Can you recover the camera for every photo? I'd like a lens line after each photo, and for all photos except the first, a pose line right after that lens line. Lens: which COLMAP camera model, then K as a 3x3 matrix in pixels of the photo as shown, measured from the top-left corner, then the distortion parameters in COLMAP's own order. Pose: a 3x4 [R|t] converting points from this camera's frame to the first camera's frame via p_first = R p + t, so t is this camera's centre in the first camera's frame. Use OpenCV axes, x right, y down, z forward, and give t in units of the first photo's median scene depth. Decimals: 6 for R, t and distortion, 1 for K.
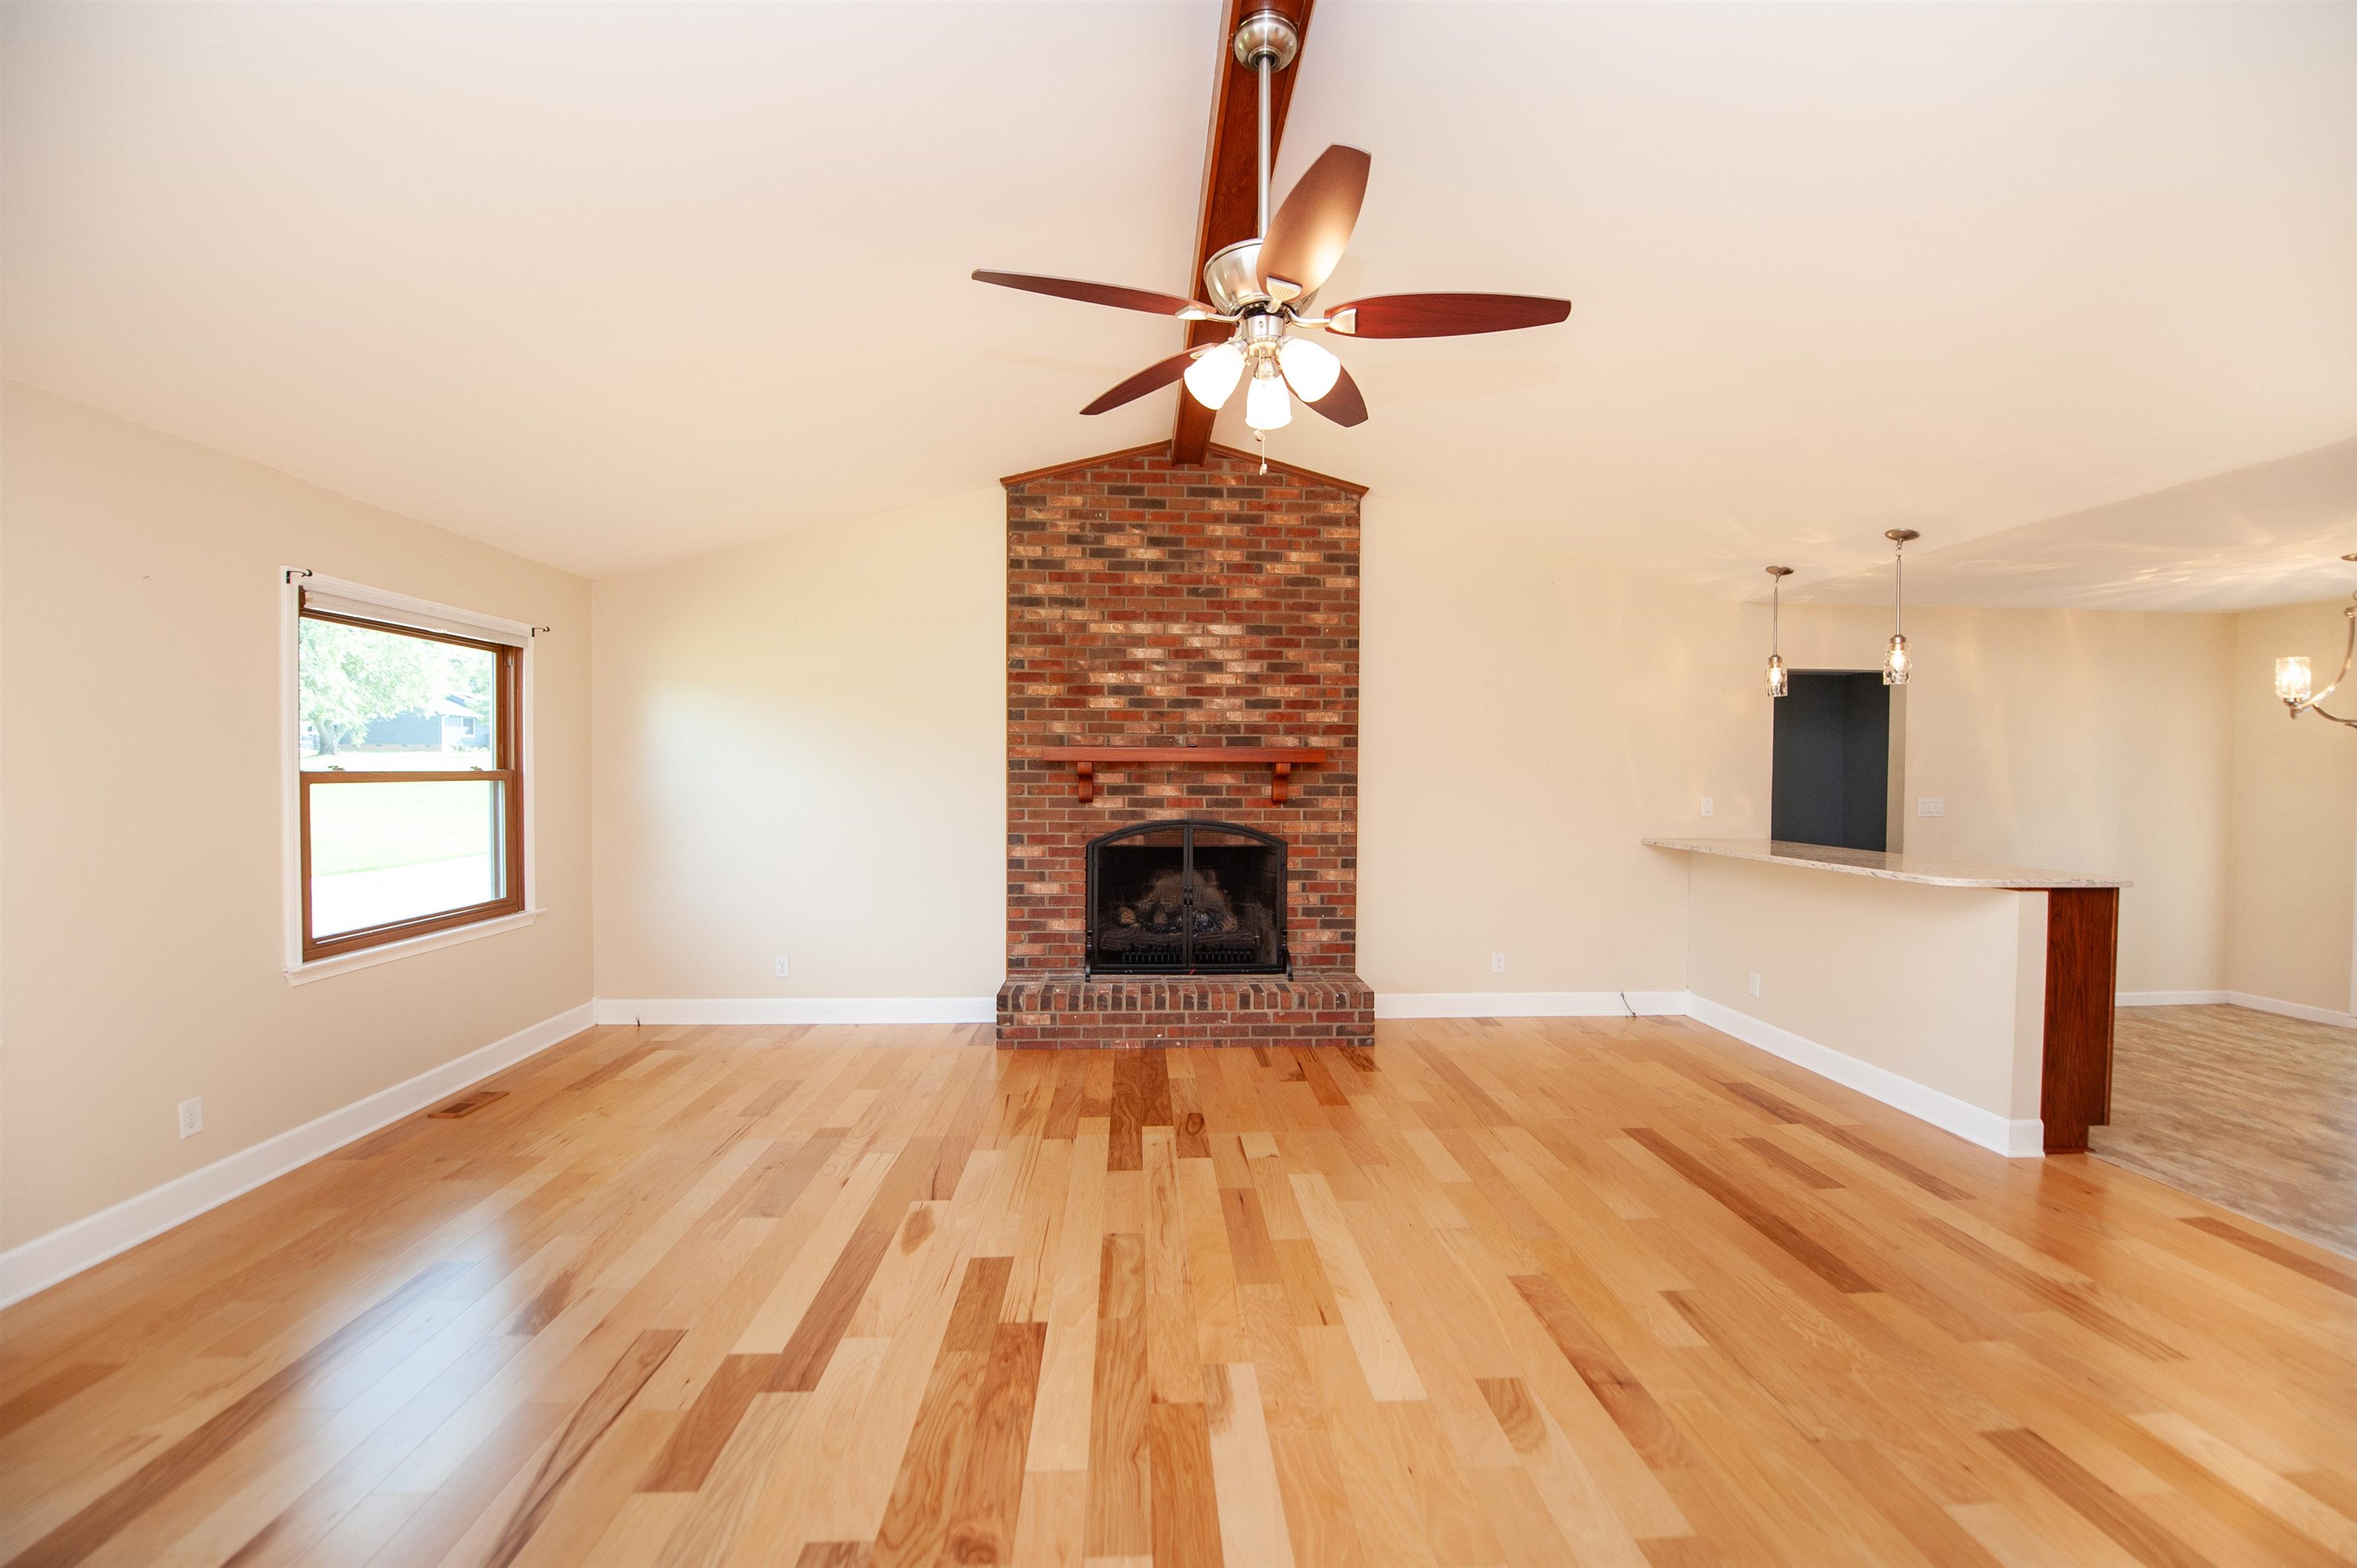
lens RADIAL K [[946.4, 0, 1208.6], [0, 946.4, 784.3], [0, 0, 1]] dist [-0.000933, -0.000082]
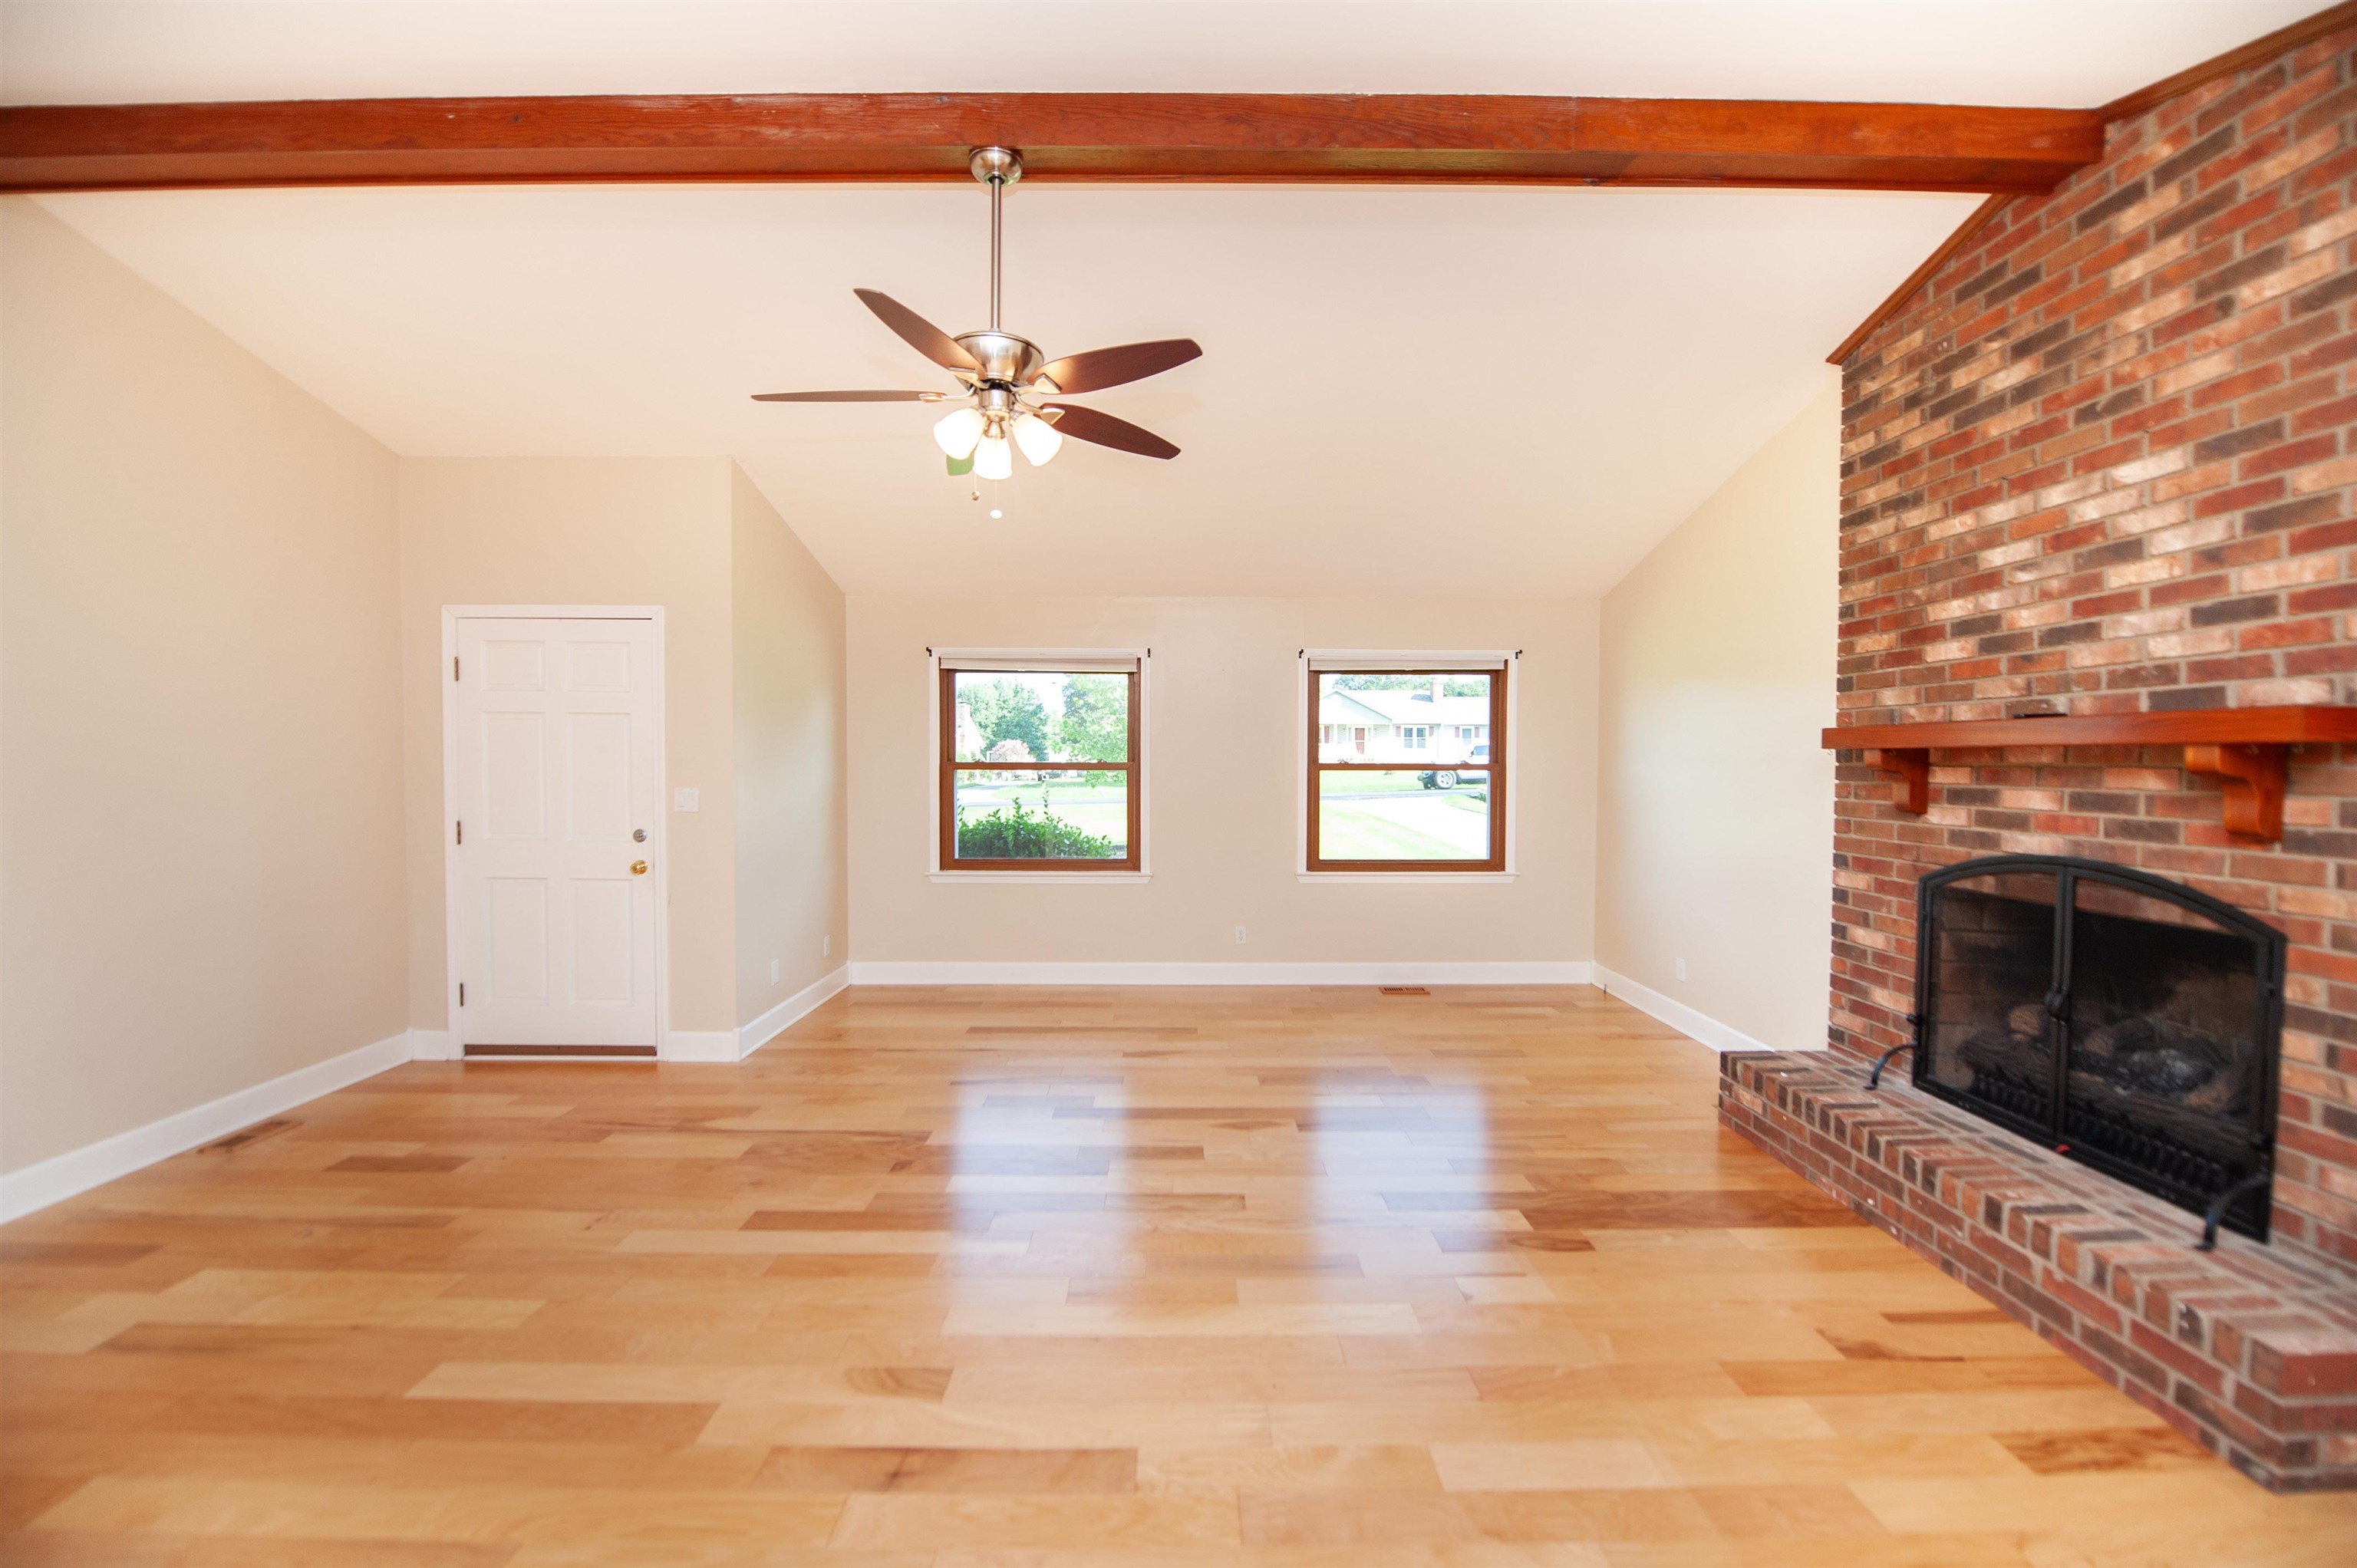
lens RADIAL K [[961.5, 0, 1178.5], [0, 961.5, 784.0], [0, 0, 1]] dist [-0.017731, -0.000428]
pose [[-0.069633, 0.020262, -0.997367, 0.530904], [-0.018146, 0.999603, 0.021575, -0.005342], [0.997408, 0.019601, -0.069238, 0.549148]]
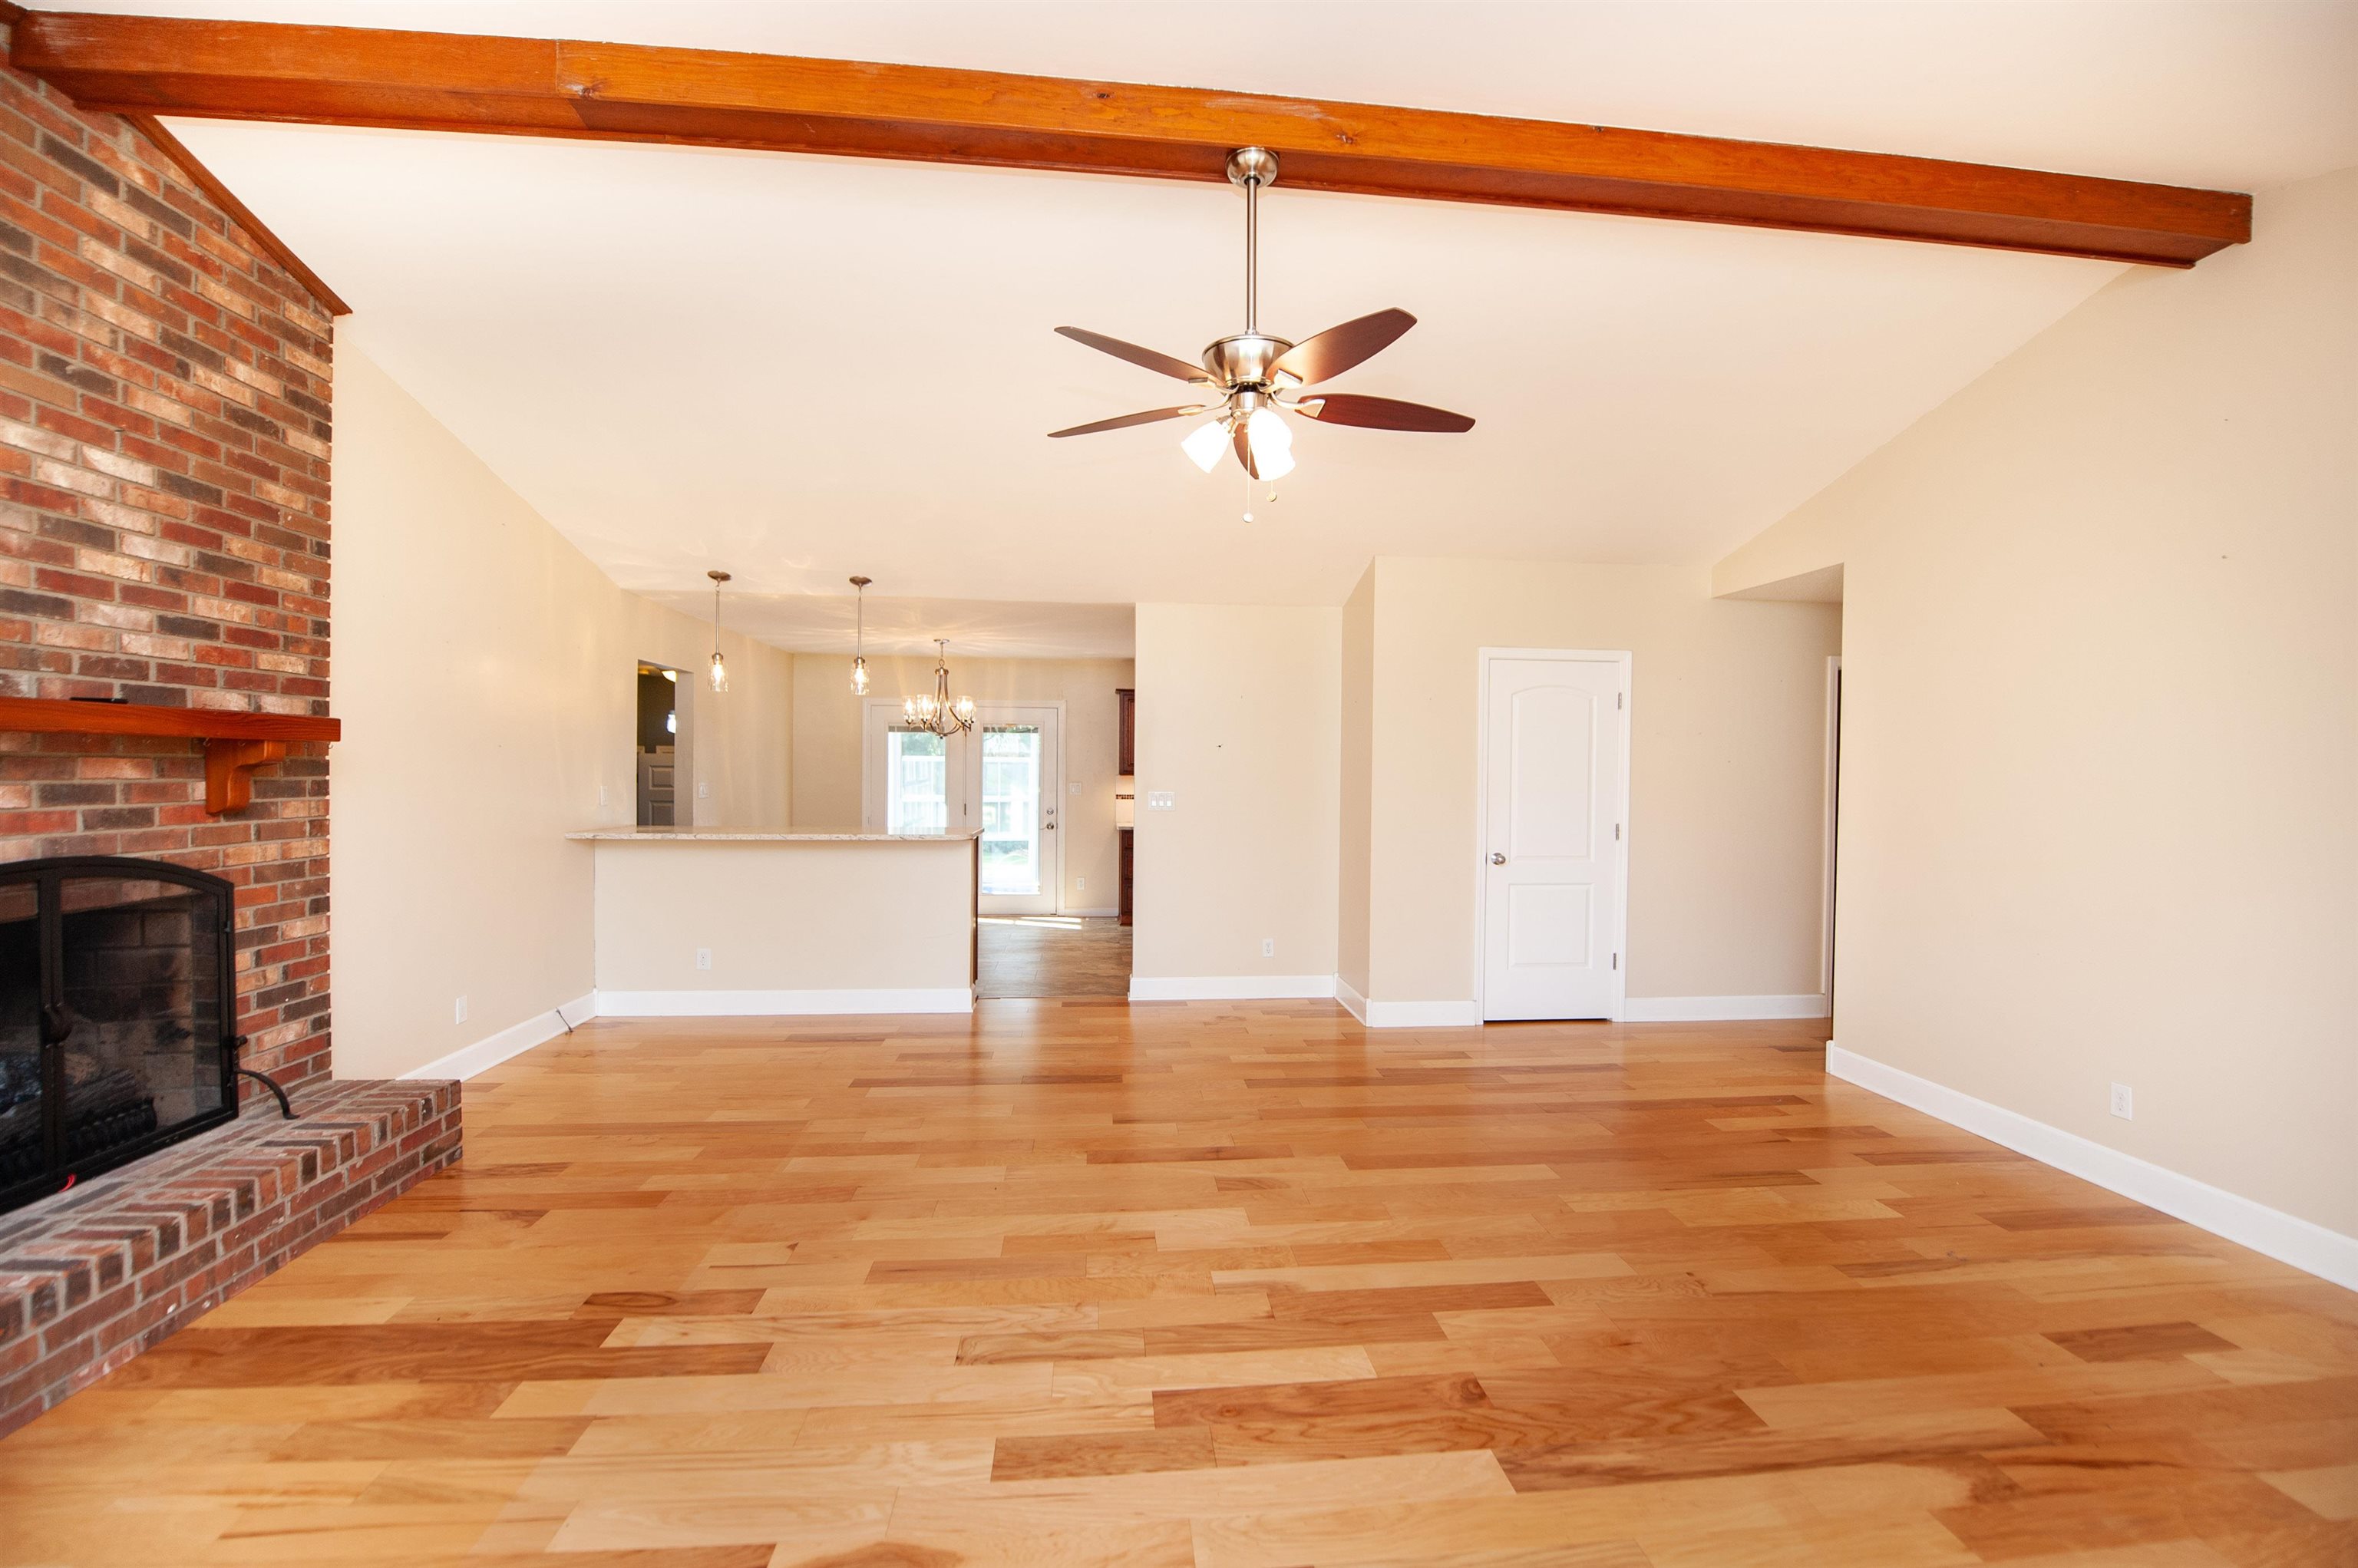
lens RADIAL K [[961.9, 0, 1179.0], [0, 961.9, 784.0], [0, 0, 1]] dist [-0.017731, -0.000428]
pose [[-0.016538, -0.021238, 0.999638, -0.484634], [0.004072, 0.999765, 0.021308, -0.006462], [-0.999855, 0.004423, -0.016448, 0.458876]]
